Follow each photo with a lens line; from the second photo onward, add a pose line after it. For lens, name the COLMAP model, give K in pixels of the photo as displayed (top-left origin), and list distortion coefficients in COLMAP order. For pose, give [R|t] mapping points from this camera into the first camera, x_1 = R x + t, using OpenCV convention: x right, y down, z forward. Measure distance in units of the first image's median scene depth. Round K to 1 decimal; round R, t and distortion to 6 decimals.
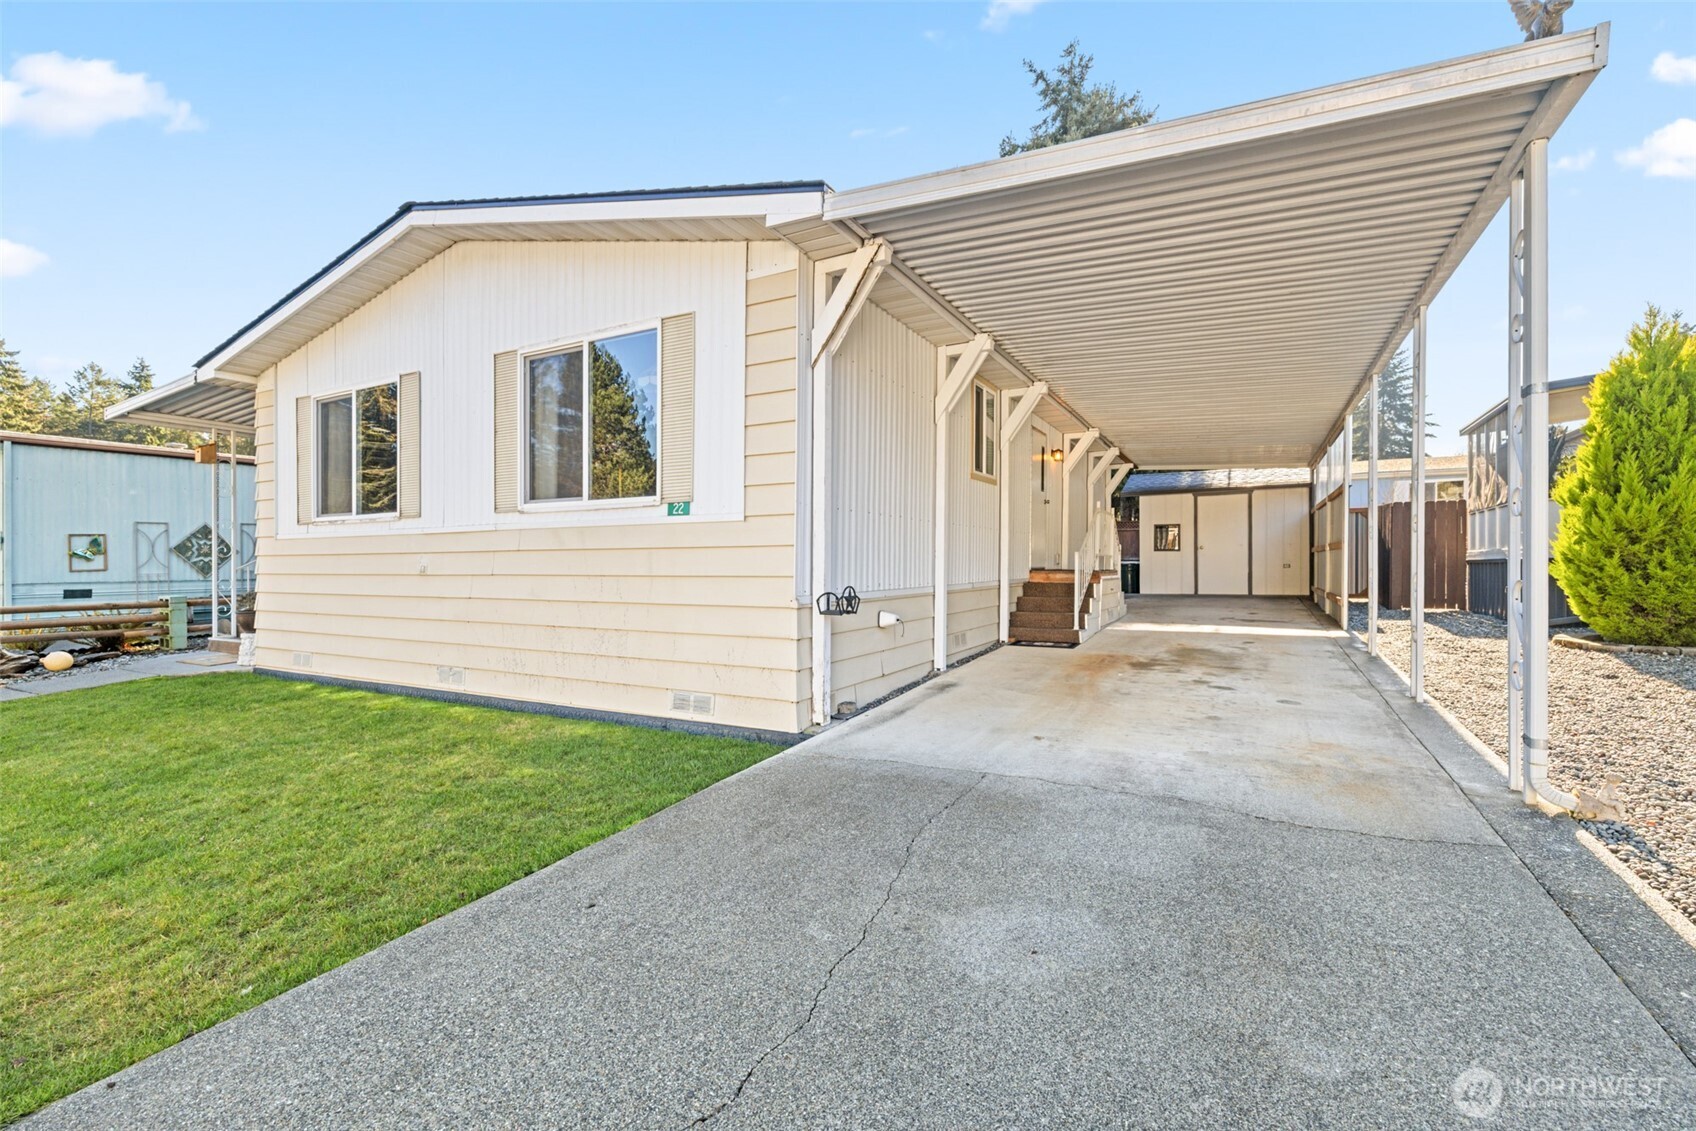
lens RADIAL K [[730.8, 0, 848.0], [0, 730.8, 565.5], [0, 0, 1]] dist [0.000526, 0.000295]
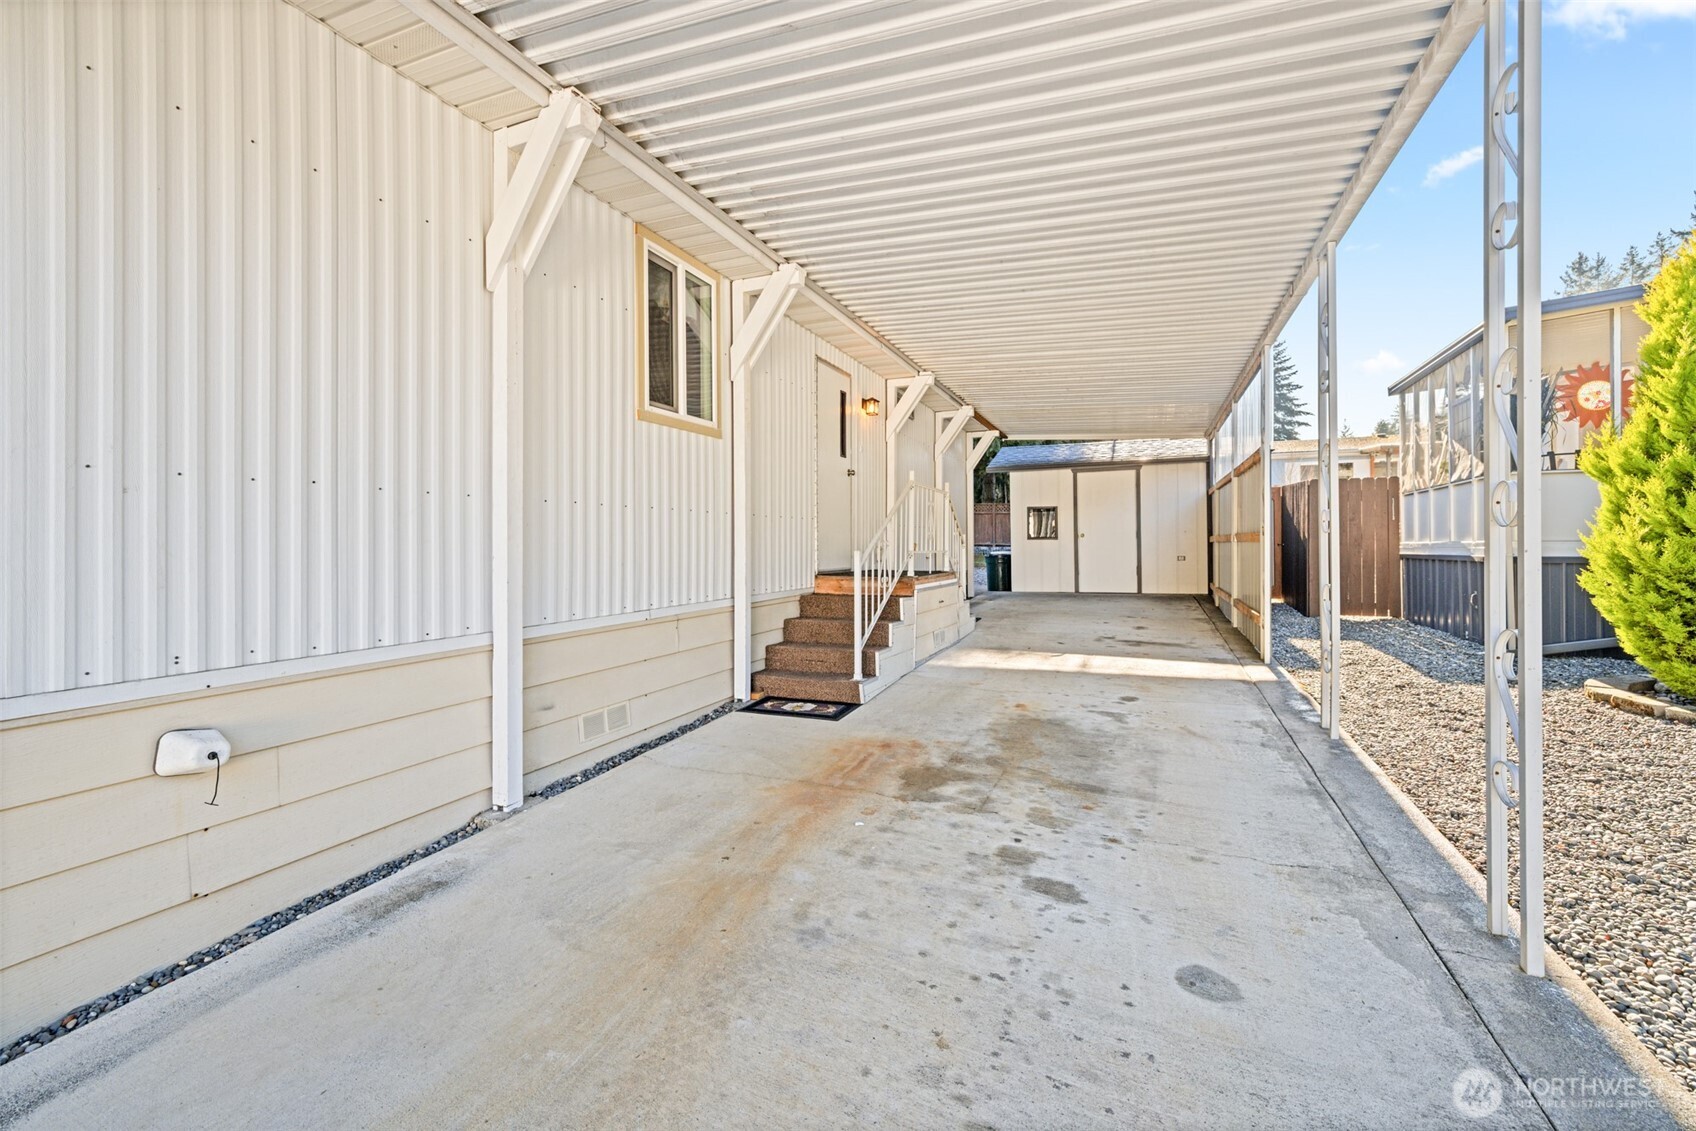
lens RADIAL K [[739.8, 0, 836.7], [0, 739.8, 536.5], [0, 0, 1]] dist [0.000750, -0.000341]
pose [[0.994119, -0.000043, 0.108296, 0.169858], [0.001753, 0.999875, -0.015692, -0.015347], [-0.108281, 0.015790, 0.993995, 0.291230]]
